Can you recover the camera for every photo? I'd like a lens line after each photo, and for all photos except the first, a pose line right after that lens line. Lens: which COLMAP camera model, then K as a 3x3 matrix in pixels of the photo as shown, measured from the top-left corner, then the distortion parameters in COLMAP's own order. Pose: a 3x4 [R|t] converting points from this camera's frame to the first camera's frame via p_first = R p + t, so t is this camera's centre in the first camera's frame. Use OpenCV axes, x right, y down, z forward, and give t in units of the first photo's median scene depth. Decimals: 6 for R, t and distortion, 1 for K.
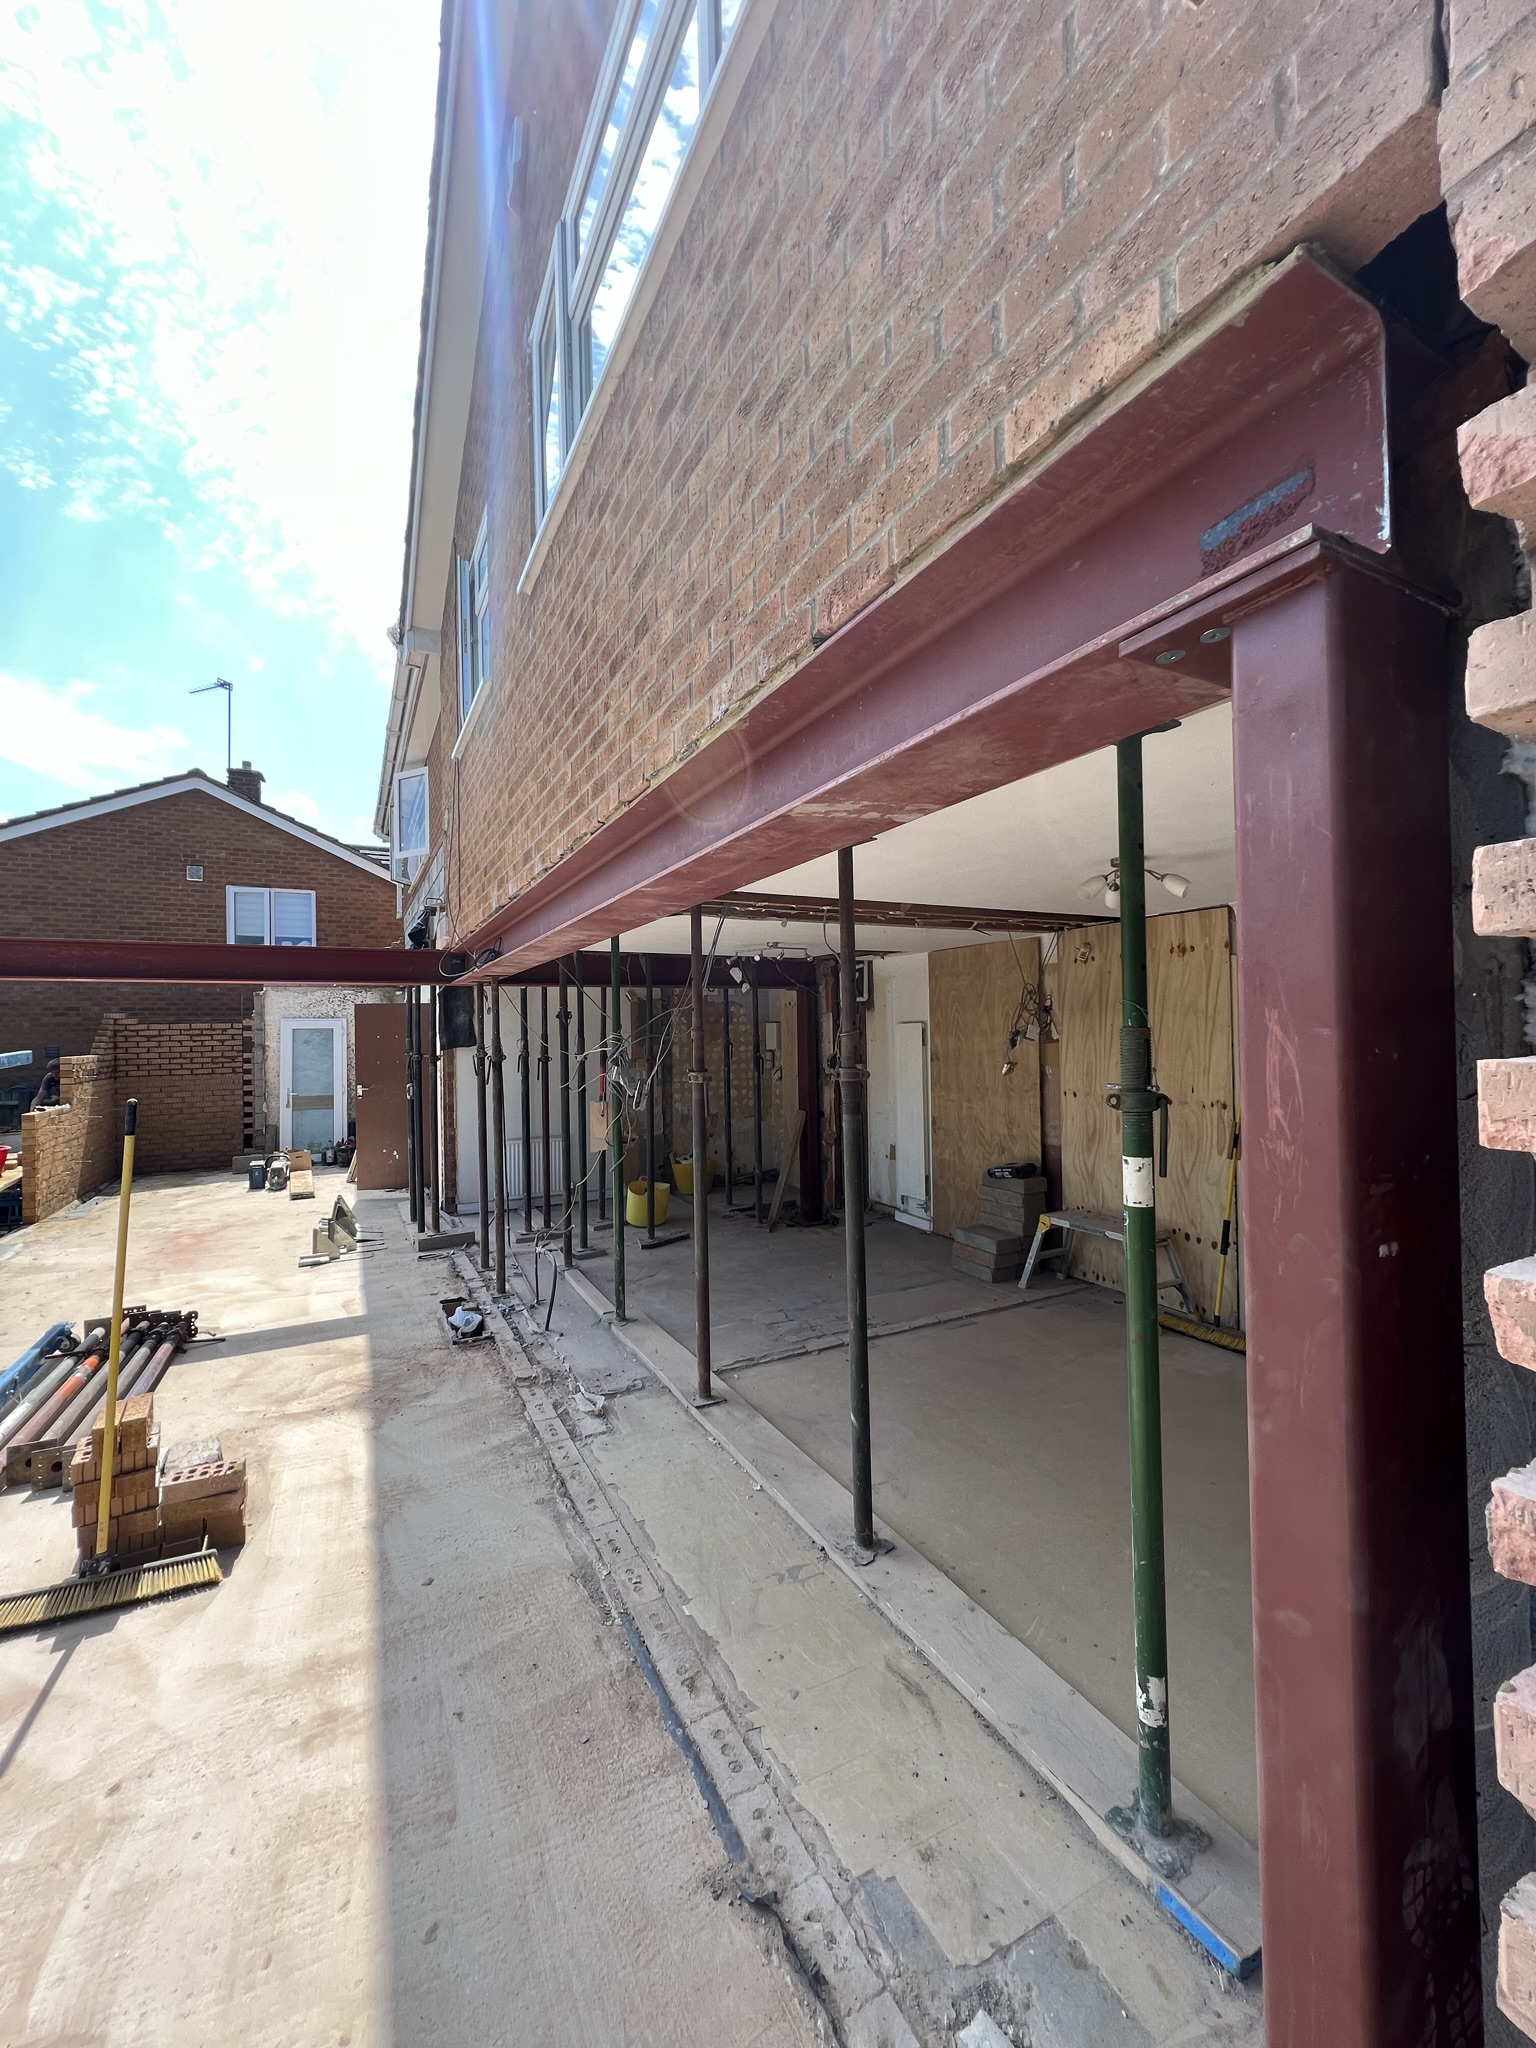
lens RADIAL K [[818.0, 0, 766.4], [0, 818.0, 1022.2], [0, 0, 1]] dist [-0.000892, -0.000409]
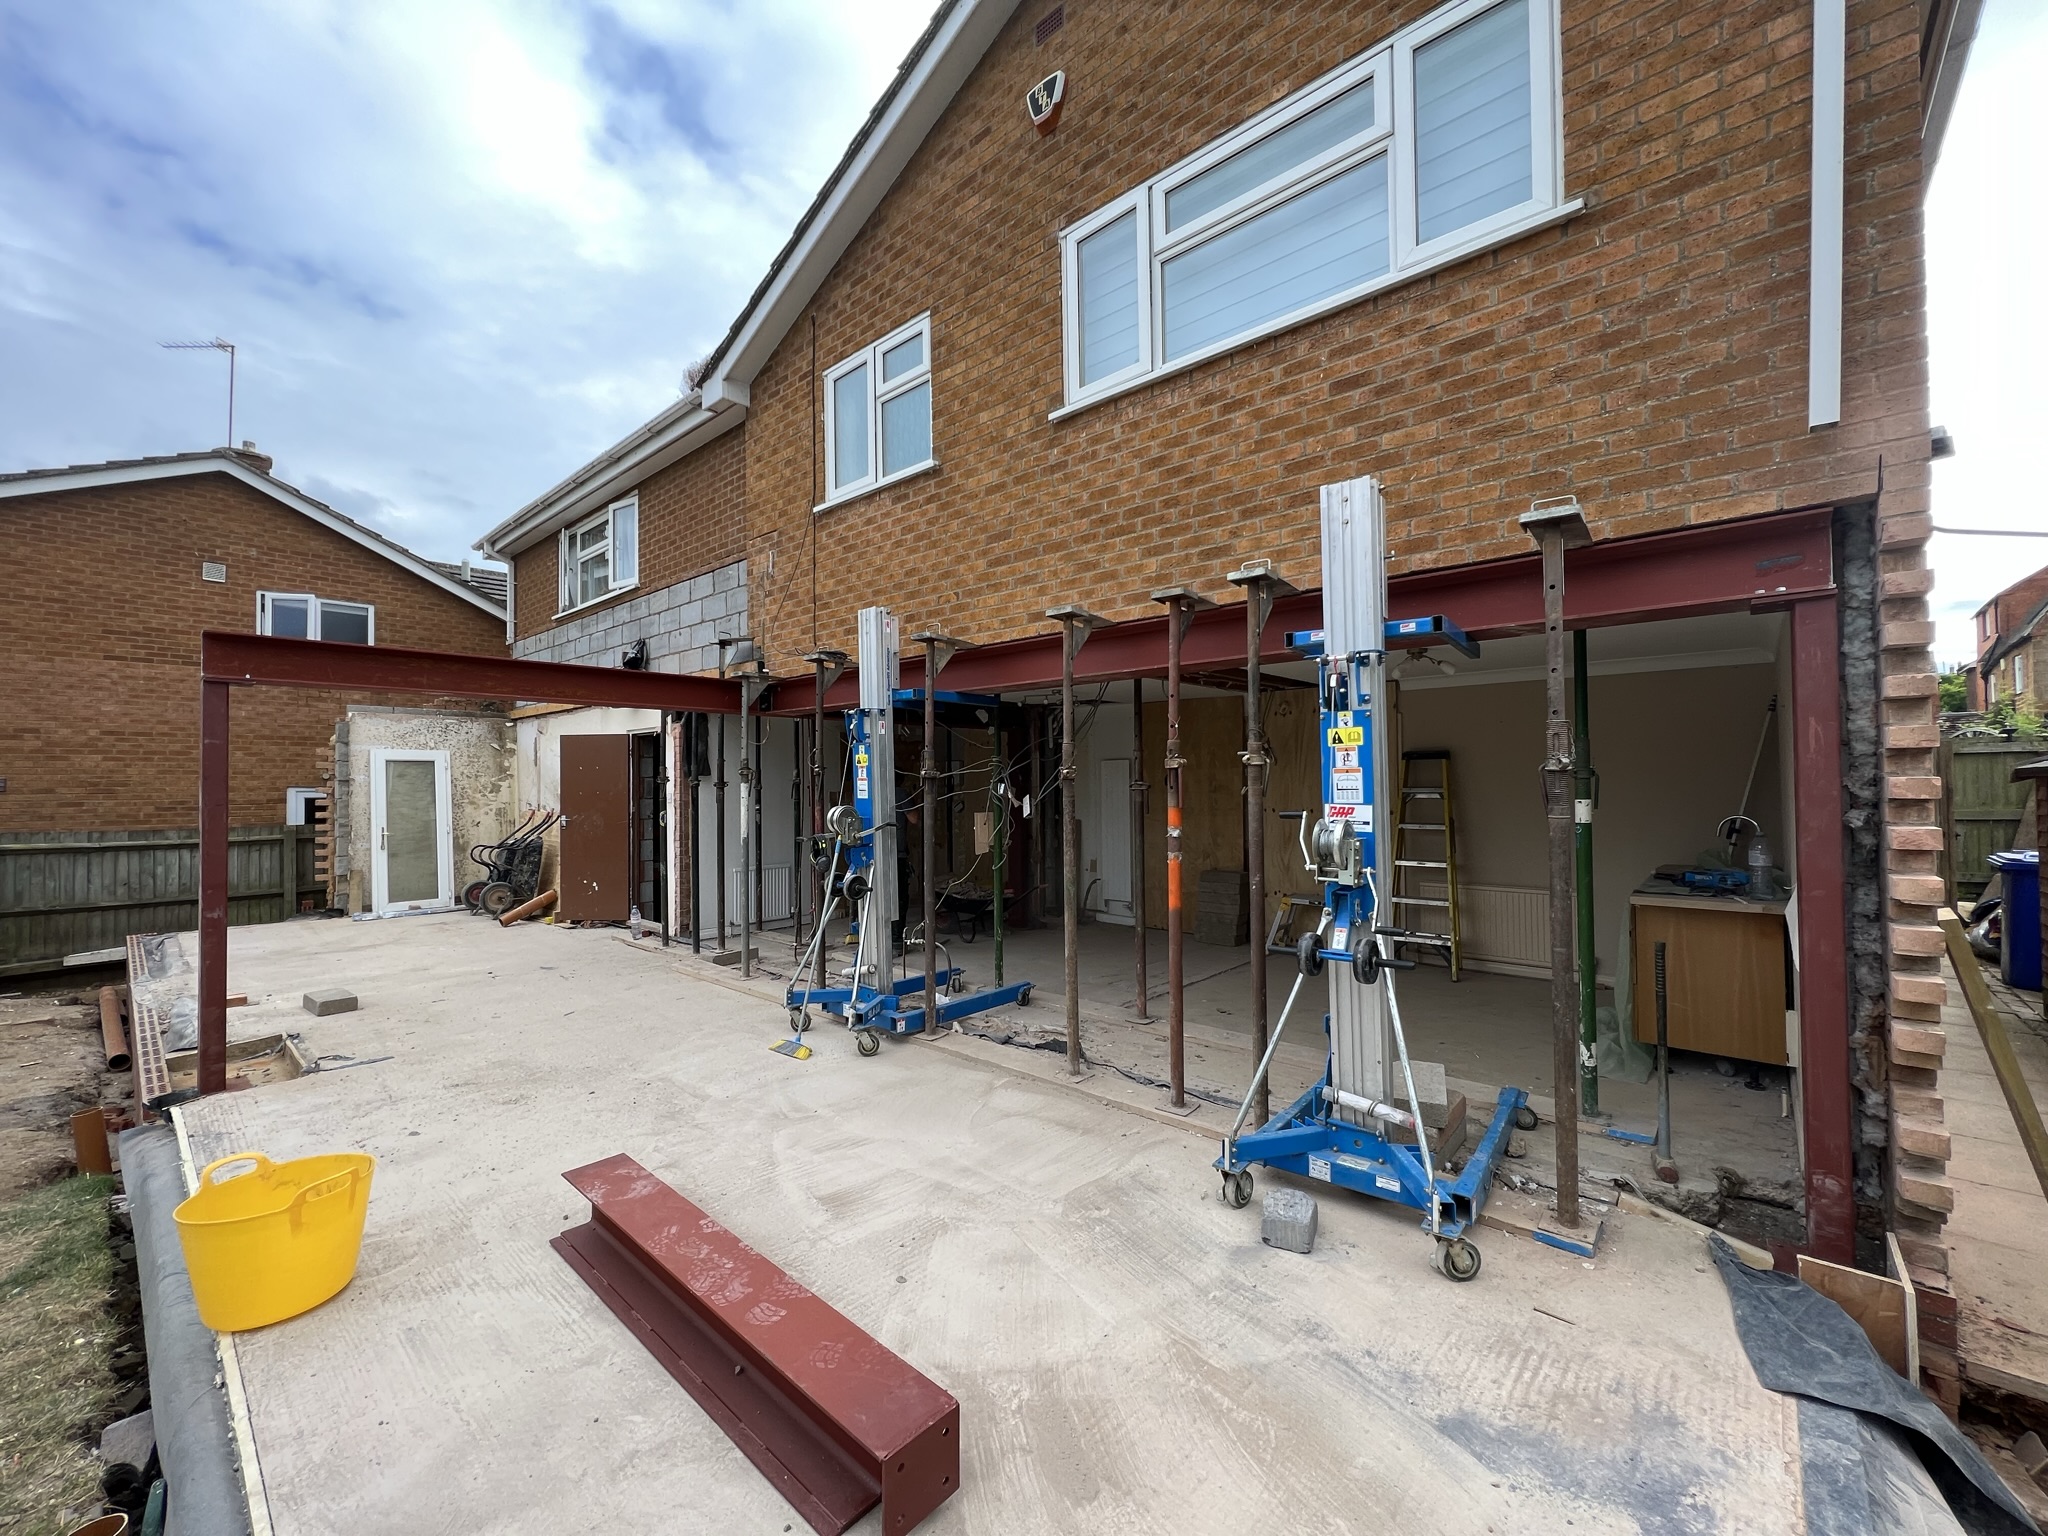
lens RADIAL K [[818.0, 0, 1021.8], [0, 818.0, 770.3], [0, 0, 1]] dist [-0.000892, -0.000409]
pose [[0.935511, 0.014644, 0.352993, -0.510557], [-0.011967, 0.999881, -0.009765, 0.039050], [-0.353094, 0.004911, 0.935575, -0.144484]]
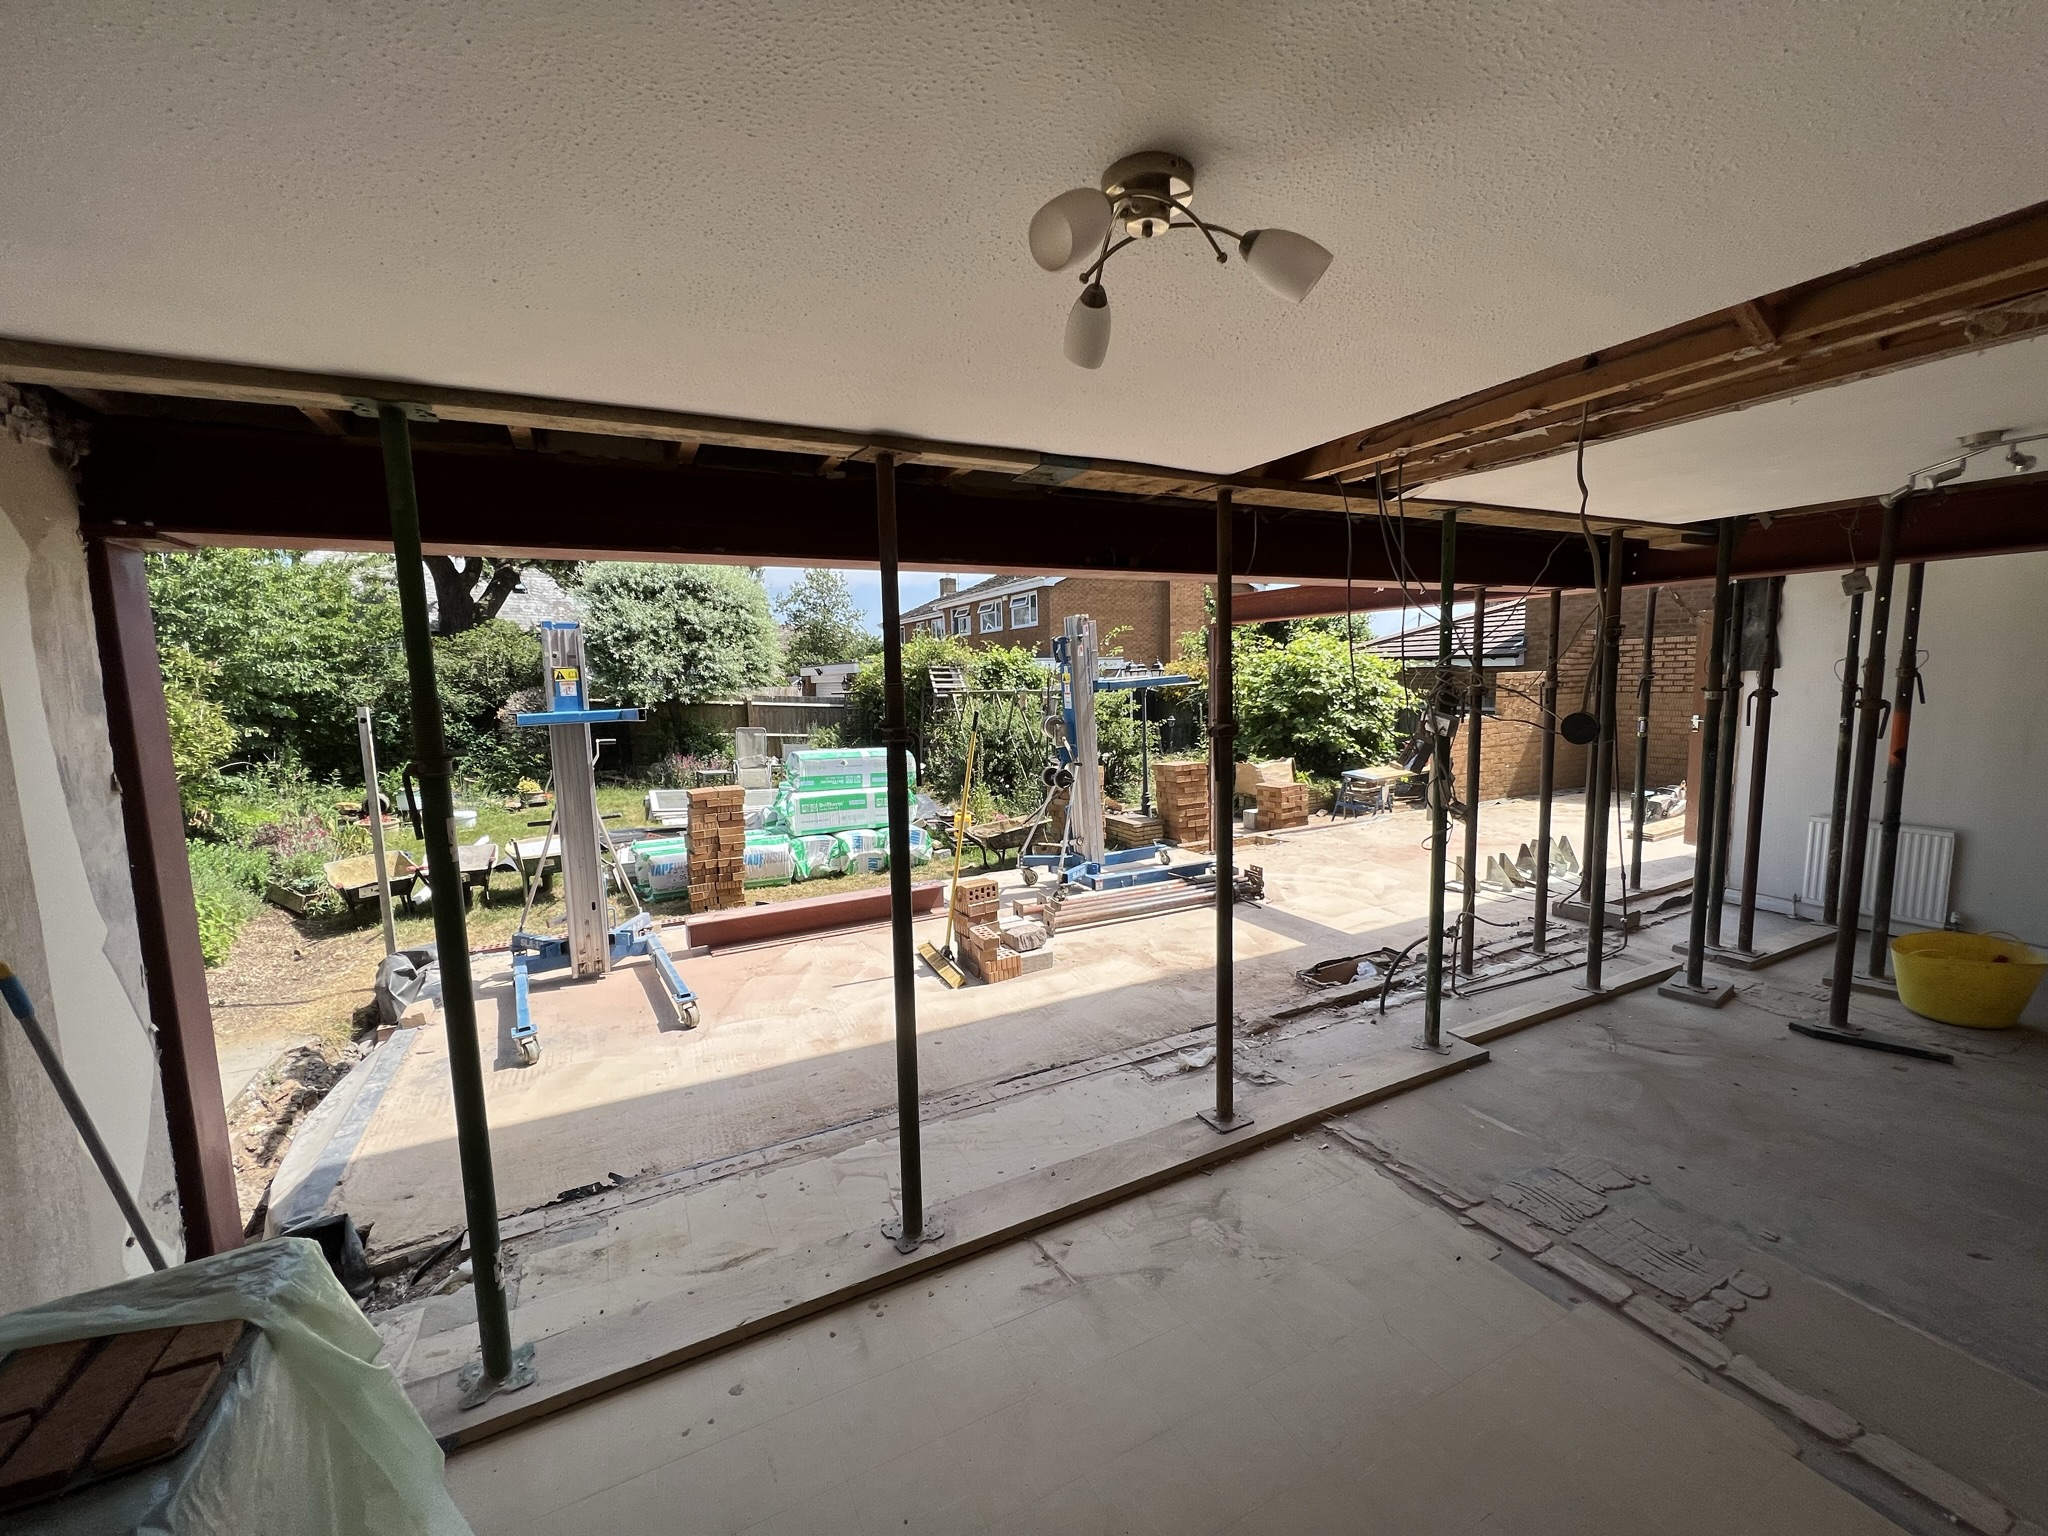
lens RADIAL K [[818.0, 0, 1023.5], [0, 818.0, 768.4], [0, 0, 1]] dist [-0.000892, -0.000409]
pose [[-0.005450, 0.133048, -0.991095, 0.480313], [0.039356, 0.990370, 0.132734, -0.004407], [0.999210, -0.038282, -0.010634, 0.566539]]
